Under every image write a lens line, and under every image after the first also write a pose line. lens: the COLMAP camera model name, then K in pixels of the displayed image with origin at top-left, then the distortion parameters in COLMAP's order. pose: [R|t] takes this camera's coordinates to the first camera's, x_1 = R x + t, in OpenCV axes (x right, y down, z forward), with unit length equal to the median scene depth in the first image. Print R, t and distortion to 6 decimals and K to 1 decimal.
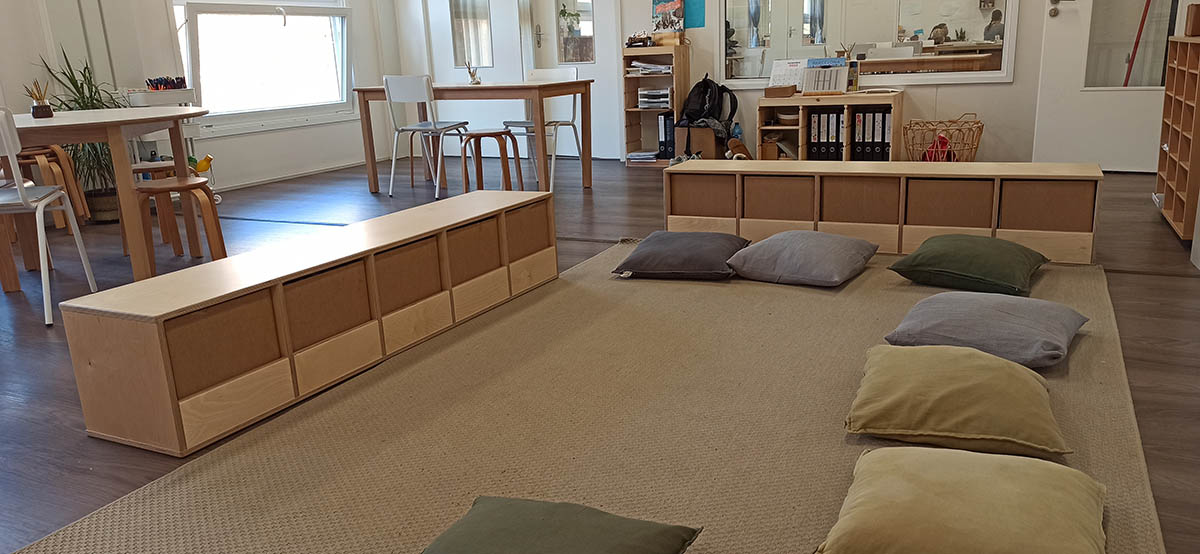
lens RADIAL K [[865.9, 0, 601.0], [0, 865.9, 282.7], [0, 0, 1]] dist [0.036073, -0.017664]
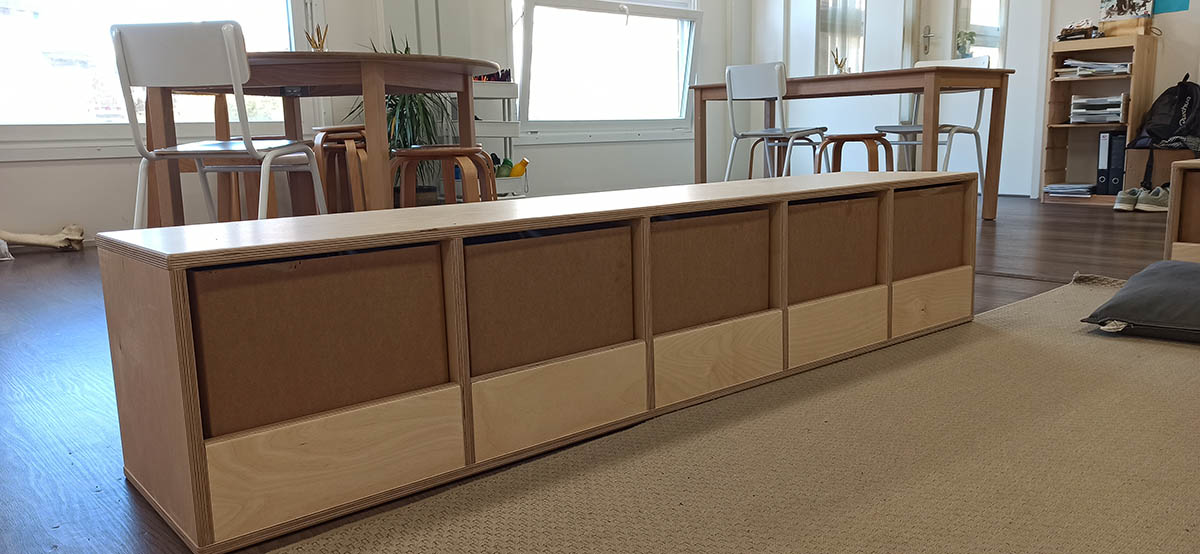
lens RADIAL K [[865.9, 0, 603.1], [0, 865.9, 278.4], [0, 0, 1]] dist [0.036073, -0.017664]
pose [[0.924400, 0.084940, -0.371847, -0.038978], [-0.115372, 0.991489, -0.060330, 0.018232], [0.363558, 0.098670, 0.926332, 0.225198]]
